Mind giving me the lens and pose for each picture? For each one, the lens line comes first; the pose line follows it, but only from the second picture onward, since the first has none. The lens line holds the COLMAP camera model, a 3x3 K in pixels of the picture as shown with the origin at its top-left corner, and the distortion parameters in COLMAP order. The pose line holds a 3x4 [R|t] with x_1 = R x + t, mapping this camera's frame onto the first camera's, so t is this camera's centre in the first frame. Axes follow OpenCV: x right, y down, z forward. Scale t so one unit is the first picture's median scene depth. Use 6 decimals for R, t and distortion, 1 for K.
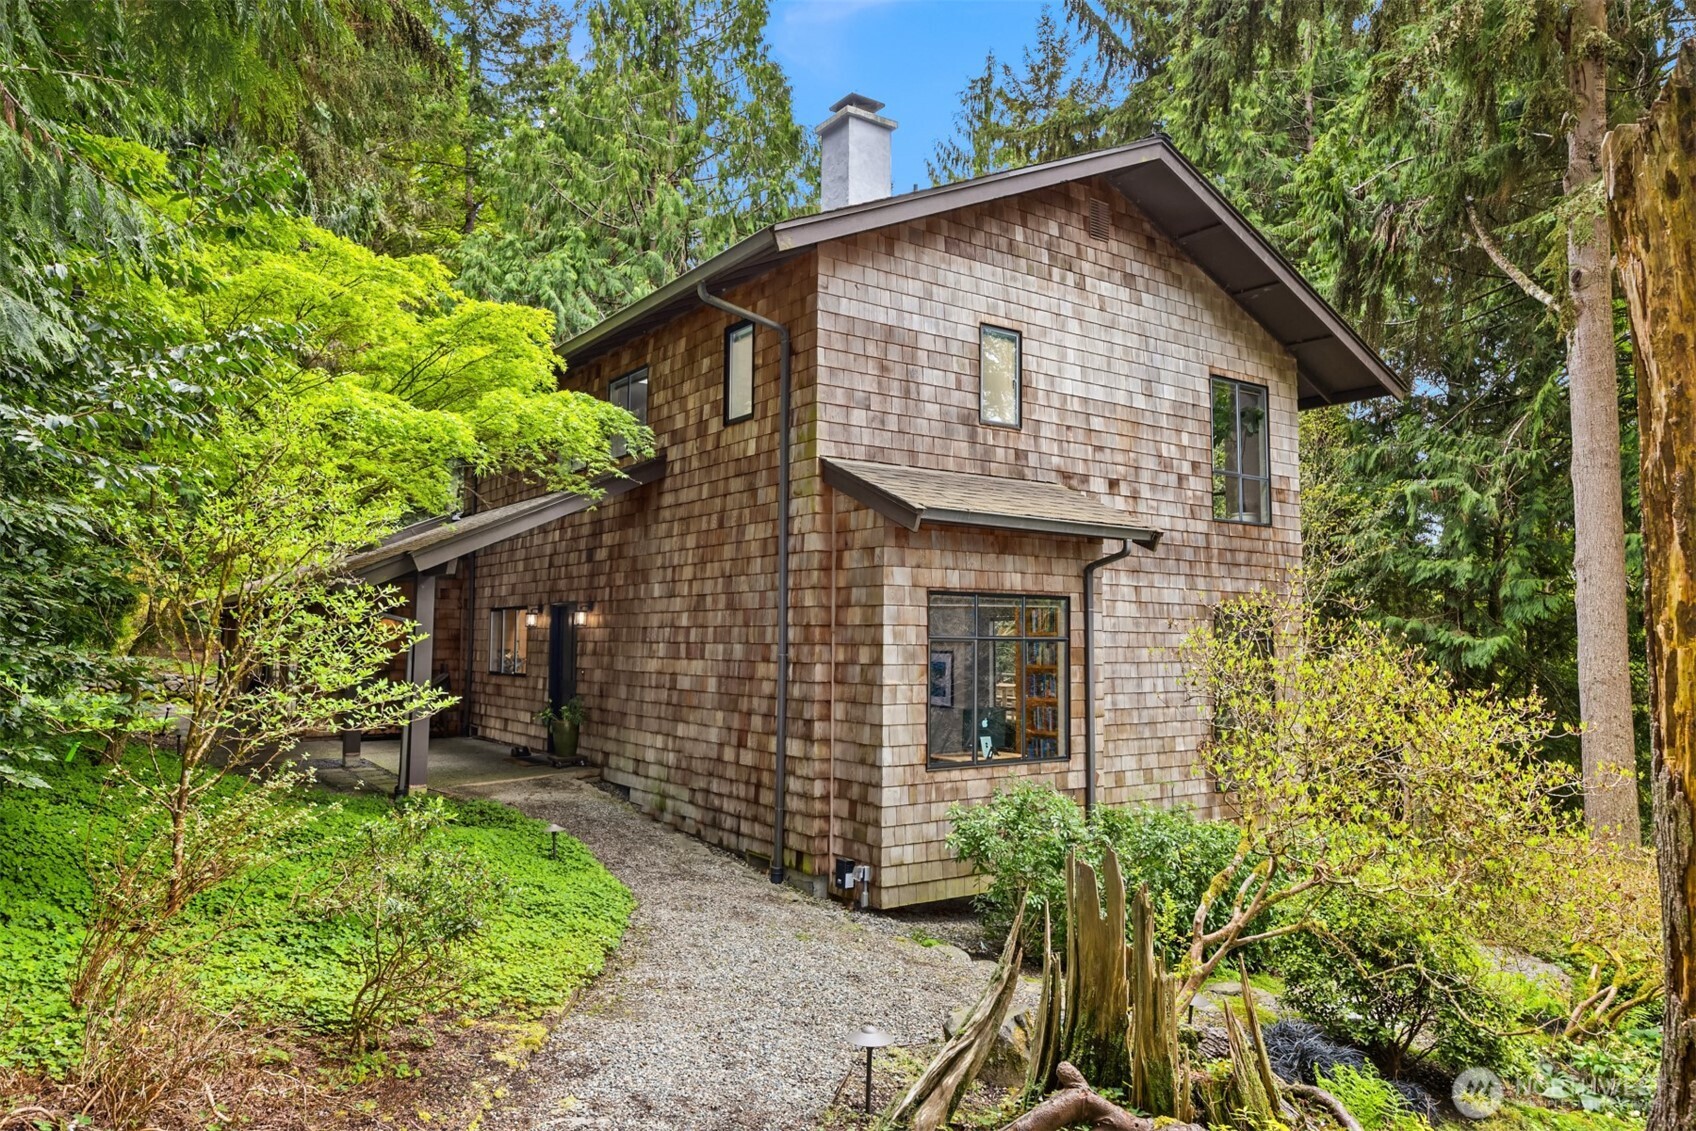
lens RADIAL K [[1125.1, 0, 848.0], [0, 1125.1, 565.5], [0, 0, 1]] dist [0.004126, 0.001437]
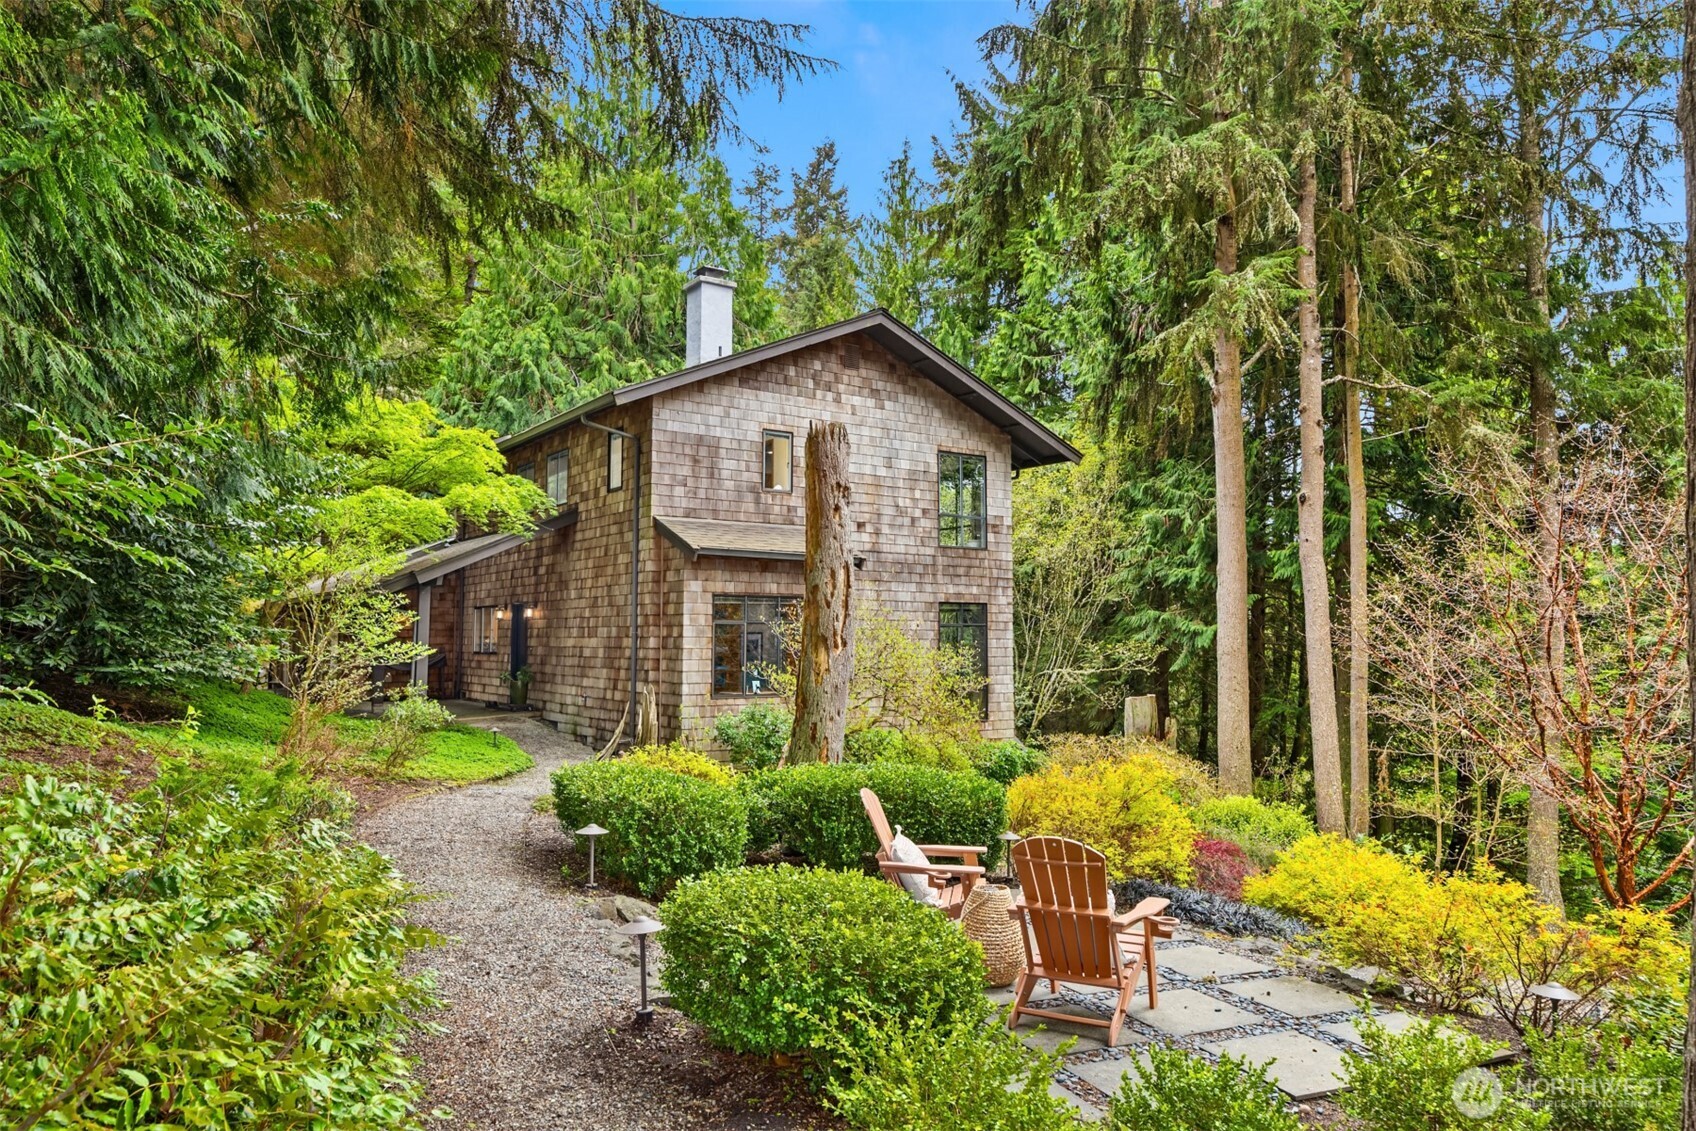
lens RADIAL K [[1125.1, 0, 848.0], [0, 1125.1, 565.5], [0, 0, 1]] dist [0.004126, 0.001437]
pose [[0.999919, -0.004568, -0.011858, 0.255350], [0.004562, 0.999989, -0.000517, -0.016911], [0.011861, 0.000463, 0.999930, -0.615567]]
